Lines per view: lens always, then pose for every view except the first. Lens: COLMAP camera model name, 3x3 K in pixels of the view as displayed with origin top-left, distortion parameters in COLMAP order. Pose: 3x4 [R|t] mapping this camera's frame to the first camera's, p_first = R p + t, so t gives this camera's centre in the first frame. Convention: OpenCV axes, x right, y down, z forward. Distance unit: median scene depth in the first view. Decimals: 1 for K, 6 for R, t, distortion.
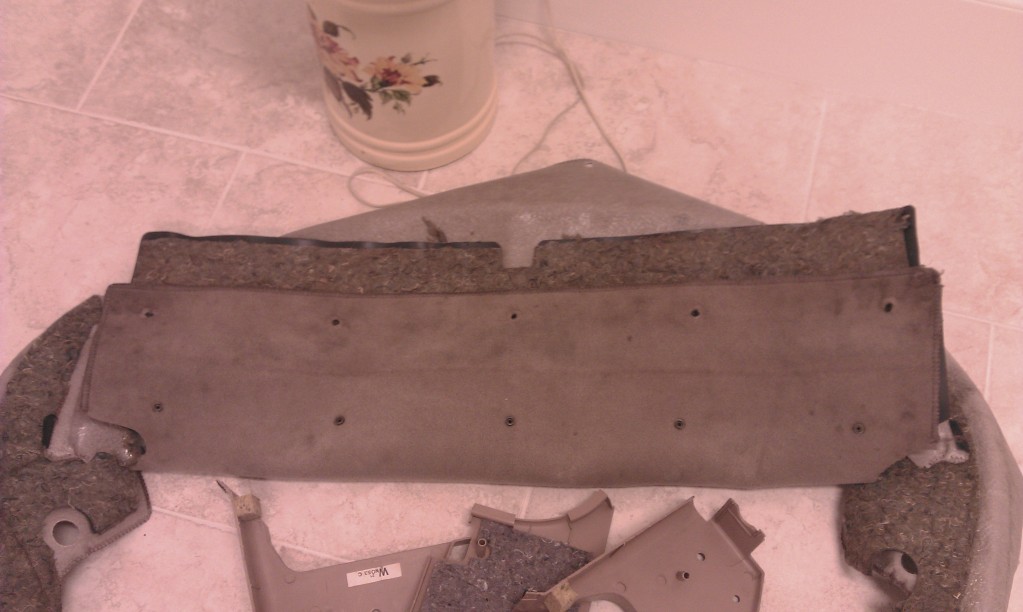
lens RADIAL K [[1122.5, 0, 511.5], [0, 1122.5, 306.0], [0, 0, 1]] dist [0.053699, -0.266849]
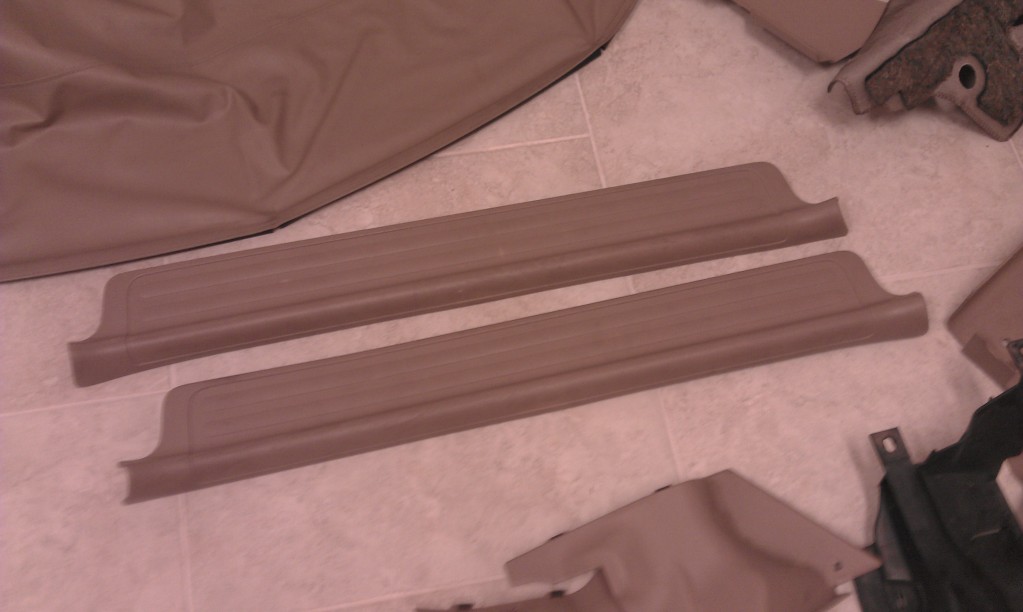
lens RADIAL K [[1122.5, 0, 511.5], [0, 1122.5, 306.0], [0, 0, 1]] dist [0.053699, -0.266849]
pose [[0.439267, 0.810104, -0.388299, 0.010768], [-0.807422, 0.545512, 0.224690, 0.426336], [0.393845, 0.214822, 0.893721, -0.095339]]
